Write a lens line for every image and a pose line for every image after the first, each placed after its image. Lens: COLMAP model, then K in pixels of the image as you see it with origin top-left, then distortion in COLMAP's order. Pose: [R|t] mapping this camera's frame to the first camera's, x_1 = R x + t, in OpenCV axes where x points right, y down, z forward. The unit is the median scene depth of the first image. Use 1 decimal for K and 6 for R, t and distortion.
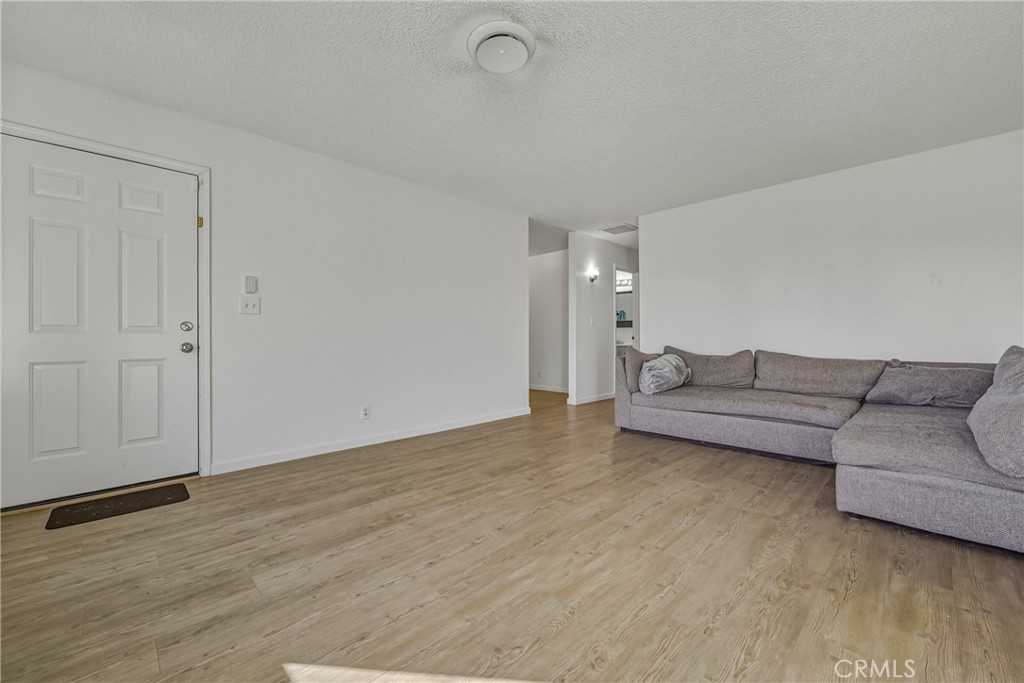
lens RADIAL K [[411.1, 0, 512.1], [0, 411.1, 337.0], [0, 0, 1]] dist [-0.000550, -0.000315]
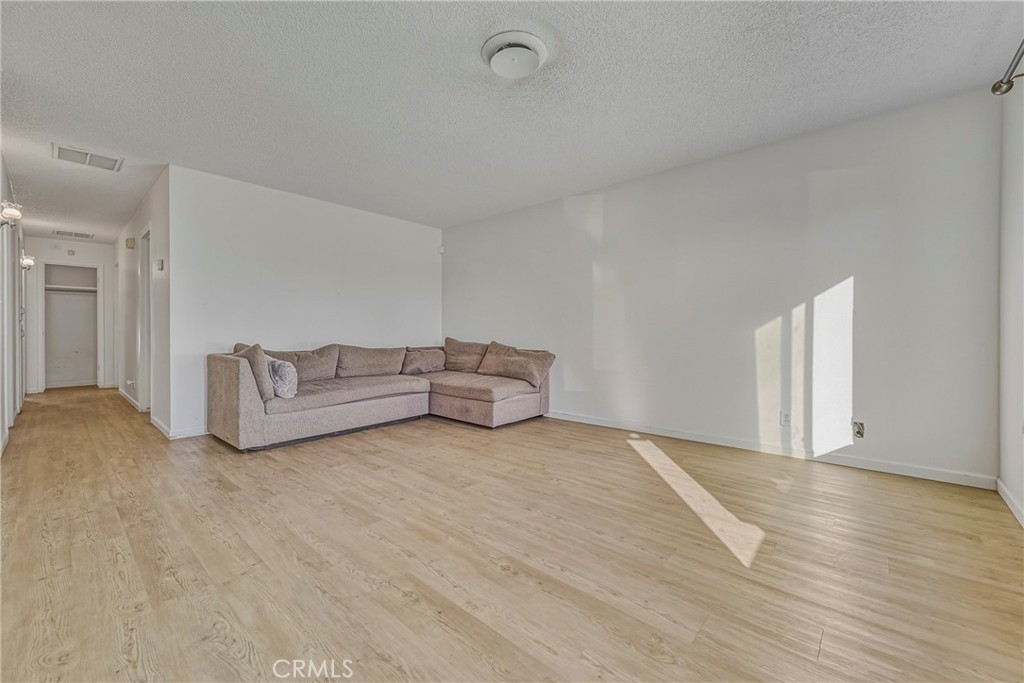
lens RADIAL K [[411.1, 0, 512.1], [0, 411.1, 337.0], [0, 0, 1]] dist [-0.000550, -0.000315]
pose [[-0.074159, -0.010269, 0.997194, -0.857148], [-0.001164, 0.999947, 0.010211, -0.001195], [-0.997246, -0.000404, -0.074167, 0.867715]]
